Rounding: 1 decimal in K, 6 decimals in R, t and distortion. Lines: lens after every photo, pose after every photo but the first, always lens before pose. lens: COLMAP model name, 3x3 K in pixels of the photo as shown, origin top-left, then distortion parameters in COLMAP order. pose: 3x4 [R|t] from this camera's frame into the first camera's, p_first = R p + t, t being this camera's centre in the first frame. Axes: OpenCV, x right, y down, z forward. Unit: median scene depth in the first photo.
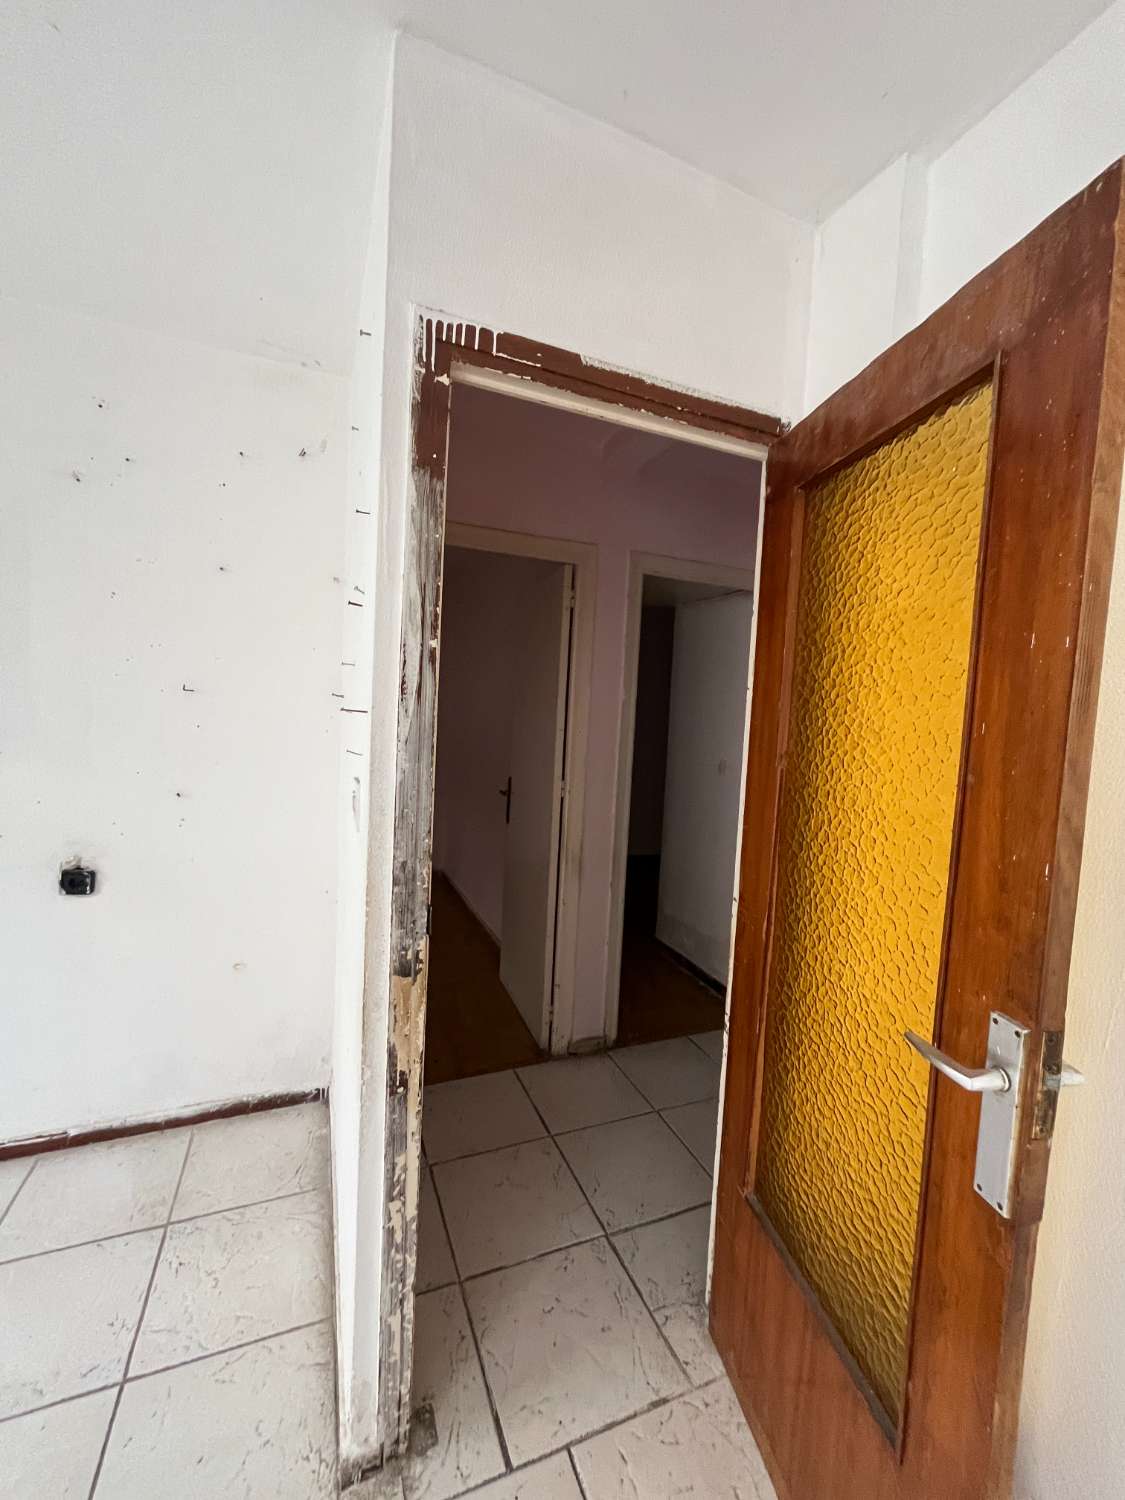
lens RADIAL K [[612.1, 0, 563.0], [0, 612.1, 749.9], [0, 0, 1]] dist [-0.002147, -0.000213]
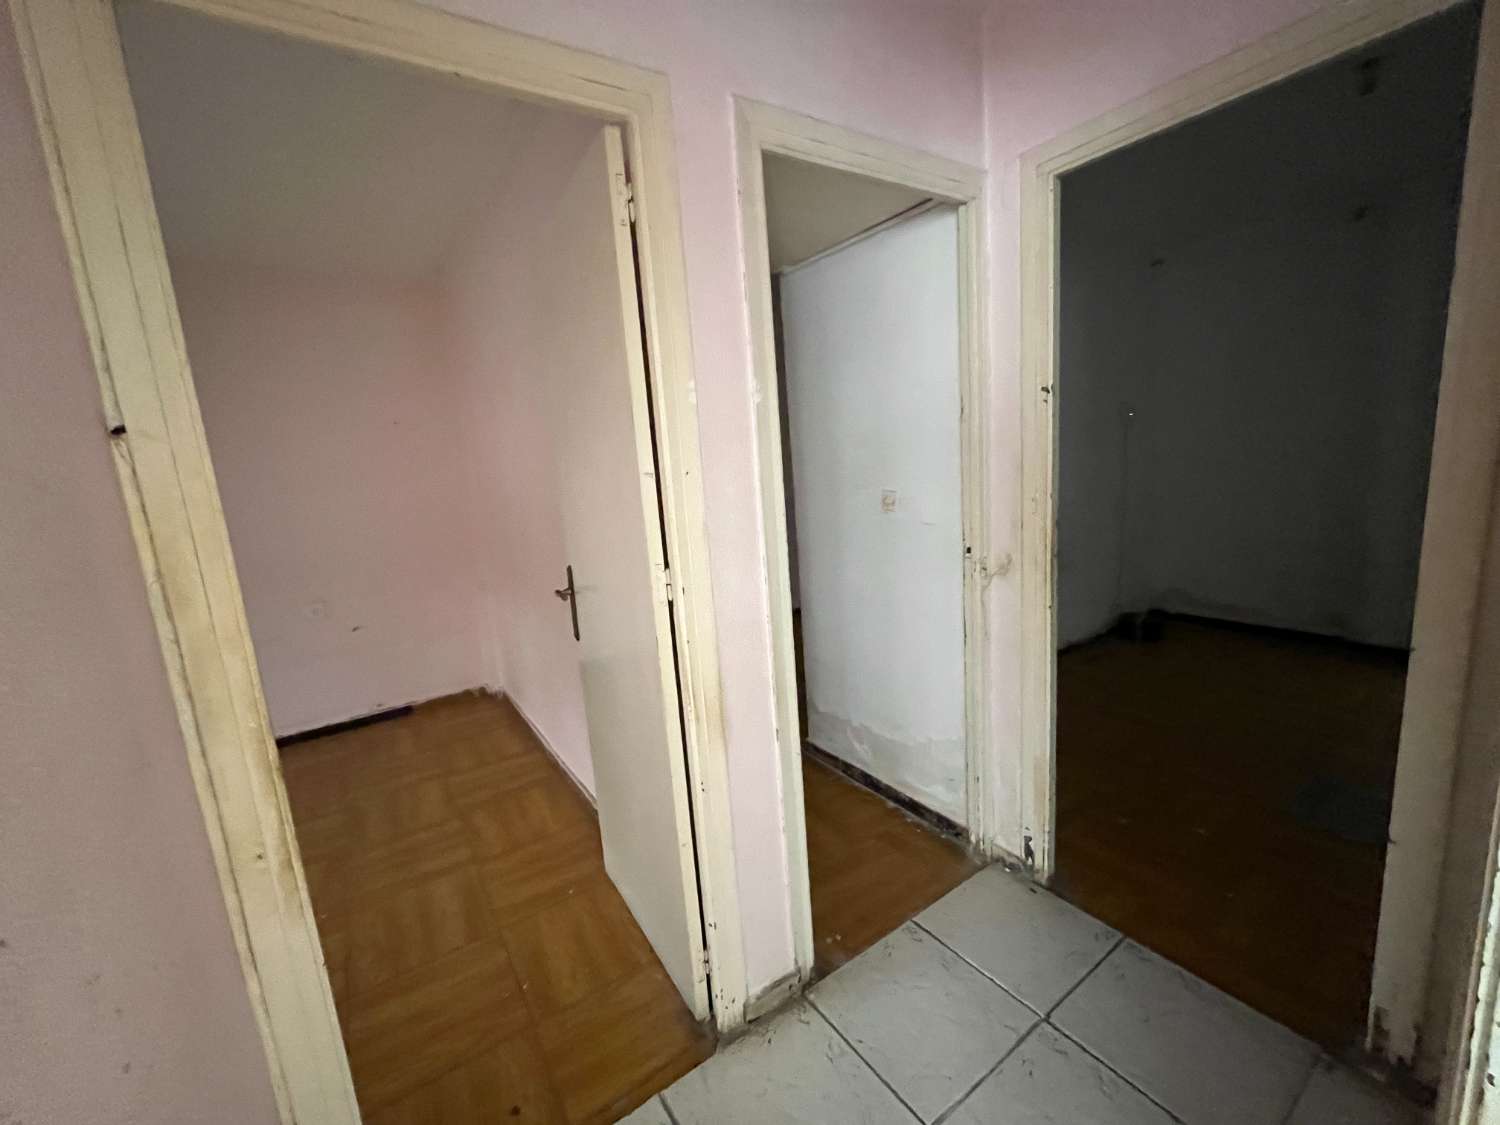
lens RADIAL K [[612.1, 0, 745.9], [0, 612.1, 557.7], [0, 0, 1]] dist [-0.002147, -0.000213]
pose [[0.972740, -0.156370, 0.171246, -0.022224], [0.138564, 0.984059, 0.111478, -0.008992], [-0.185948, -0.084710, 0.978901, 0.457568]]
